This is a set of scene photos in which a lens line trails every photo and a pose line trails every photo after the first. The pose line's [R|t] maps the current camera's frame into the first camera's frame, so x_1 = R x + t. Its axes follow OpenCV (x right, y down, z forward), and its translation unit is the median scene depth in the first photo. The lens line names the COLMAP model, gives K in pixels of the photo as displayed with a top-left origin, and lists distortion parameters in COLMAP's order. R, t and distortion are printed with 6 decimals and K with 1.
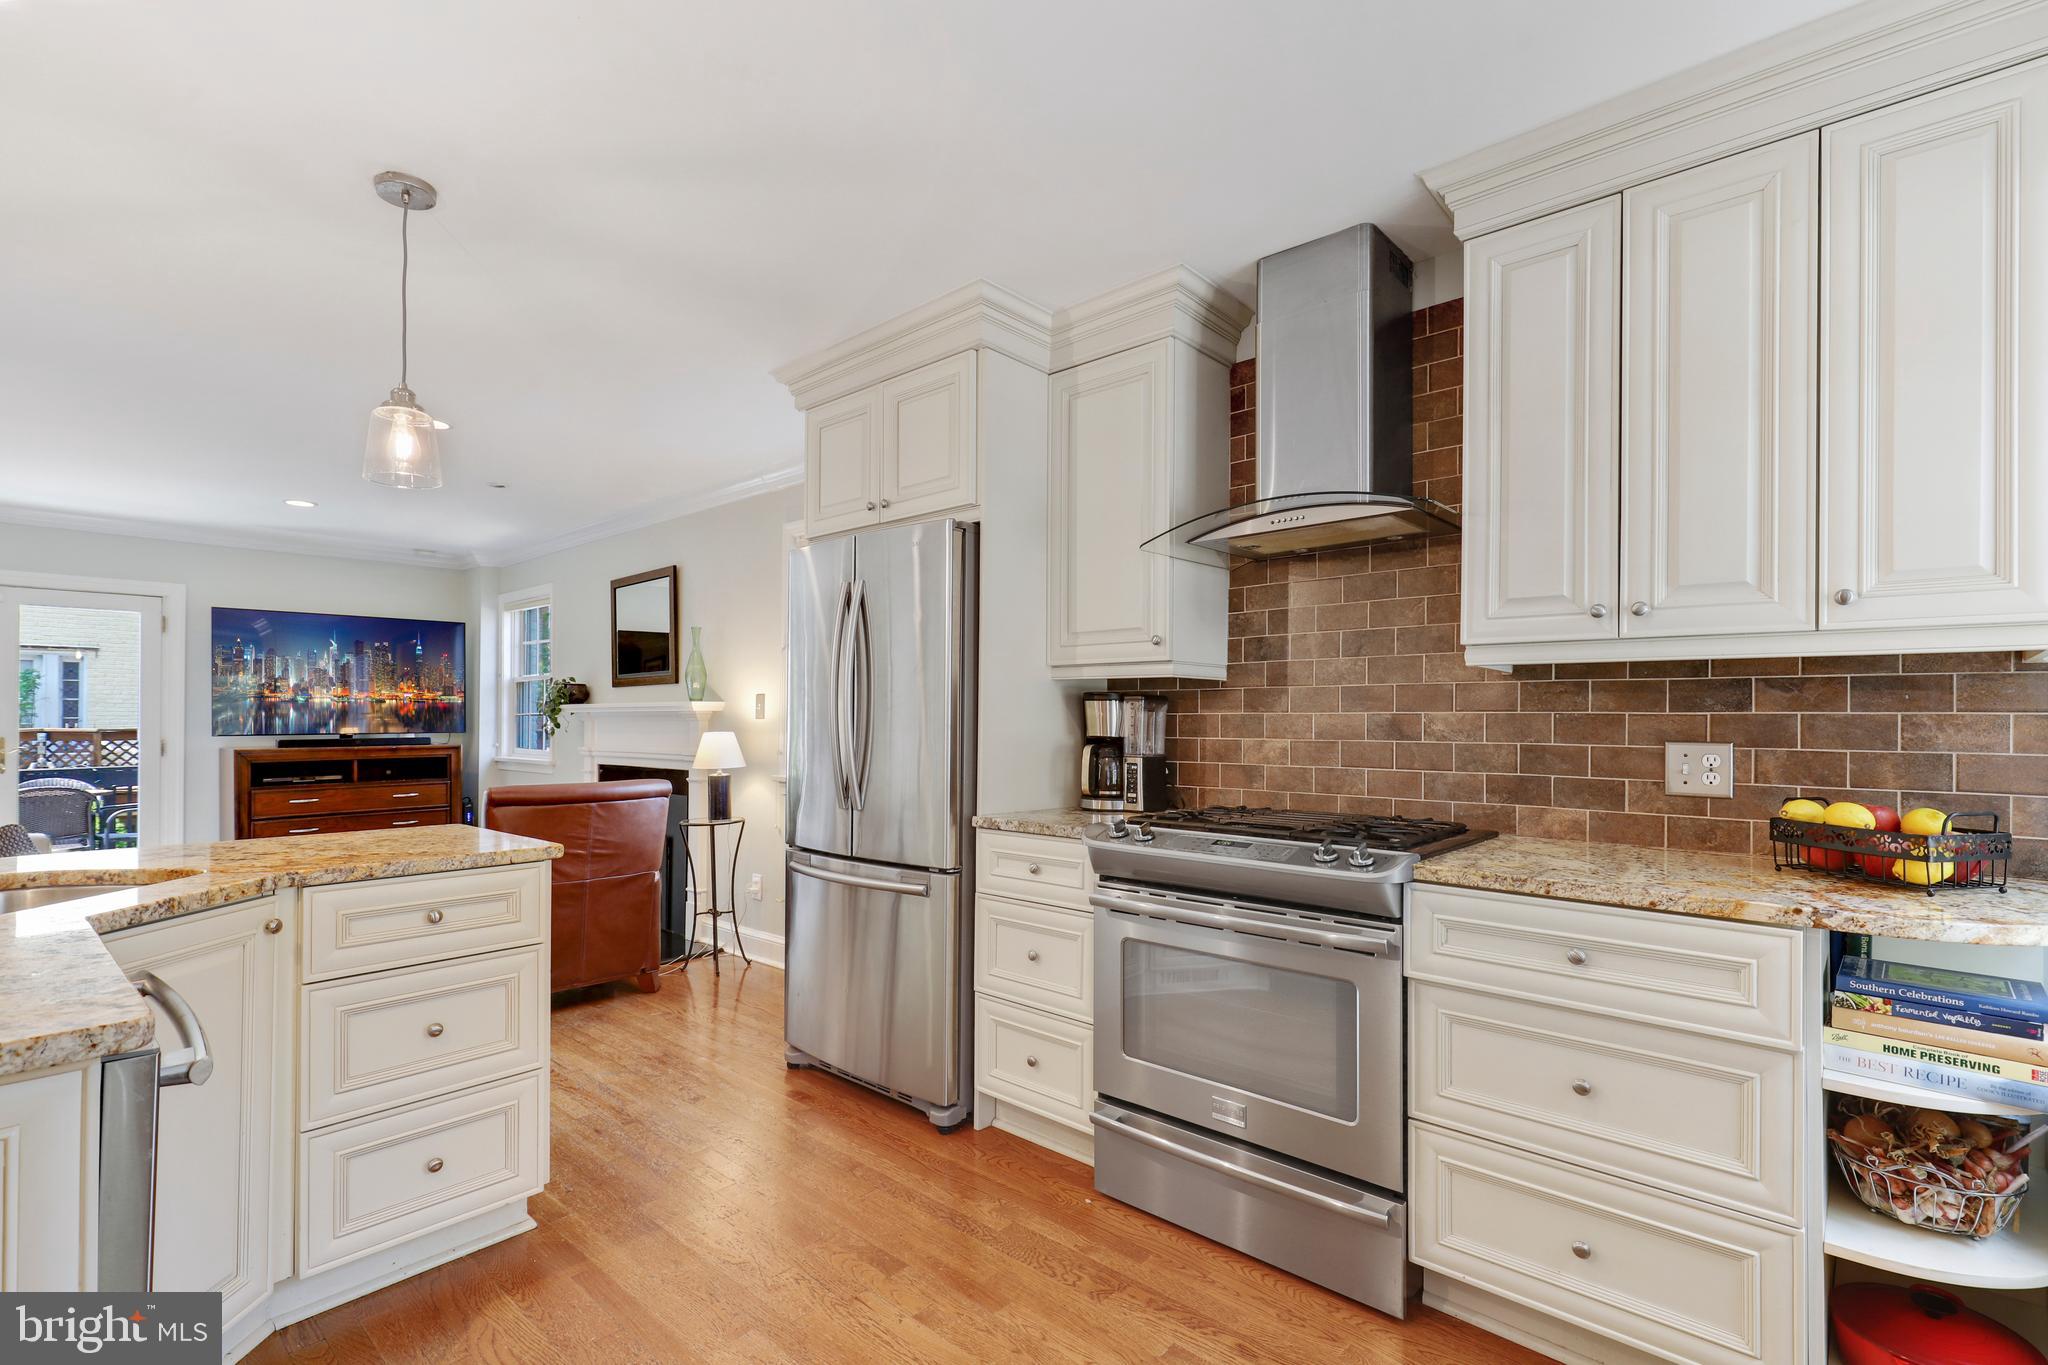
lens RADIAL K [[927.3, 0, 1025.0], [0, 927.3, 719.3], [0, 0, 1]] dist [0.000999, -0.005976]
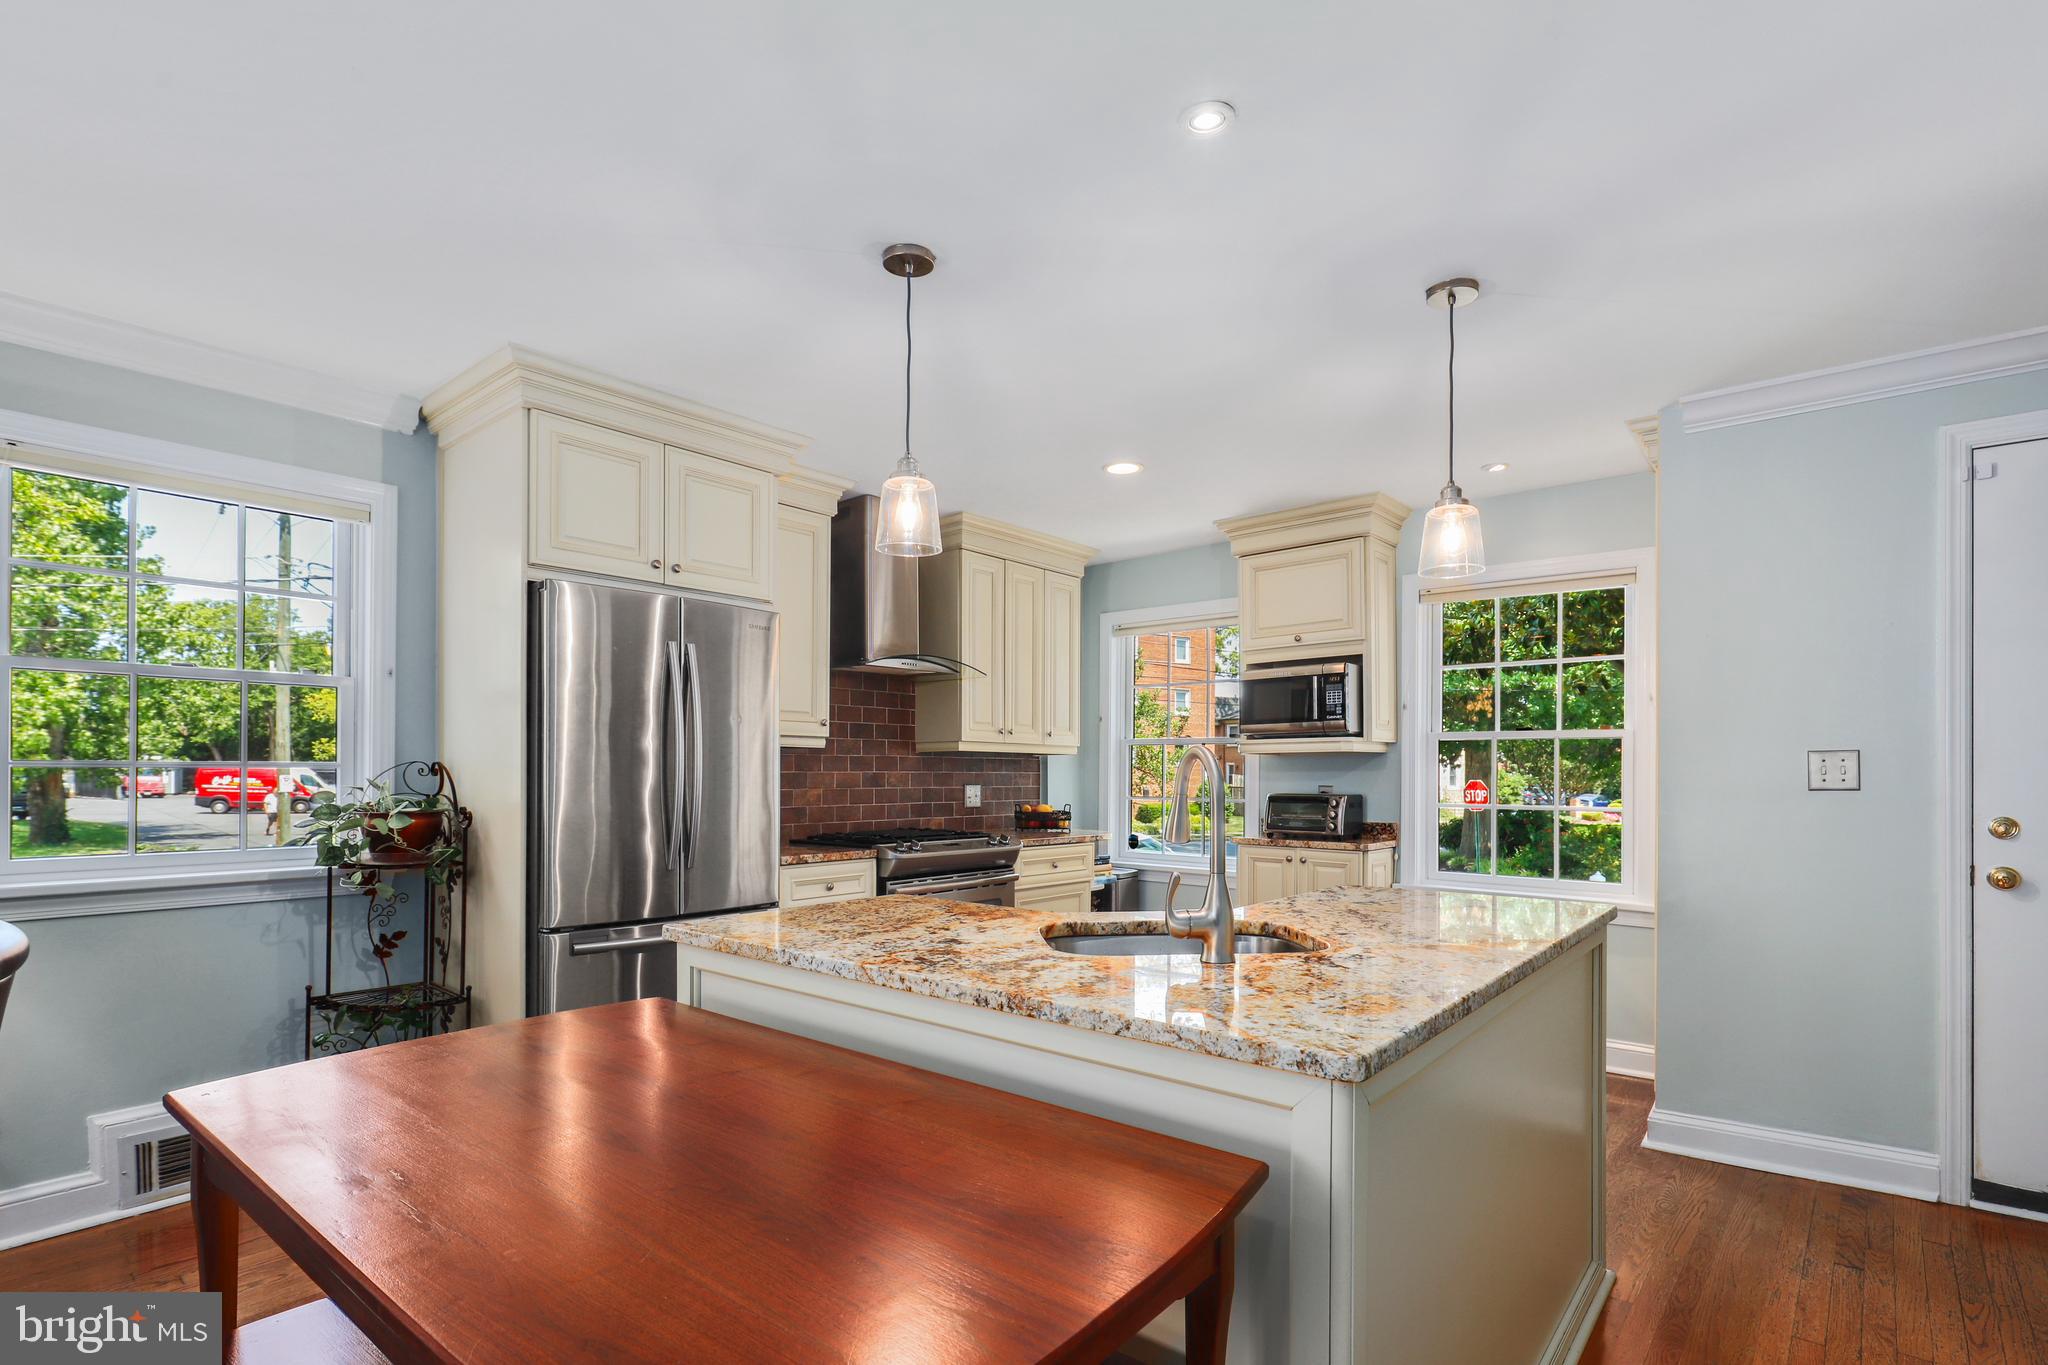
lens RADIAL K [[986.6, 0, 1022.3], [0, 986.6, 766.3], [0, 0, 1]] dist [-0.001037, -0.000001]
pose [[-0.016580, 0.001021, 0.999862, -1.345994], [-0.005232, 0.999986, -0.001108, -0.015363], [-0.999849, -0.005249, -0.016575, 0.685497]]
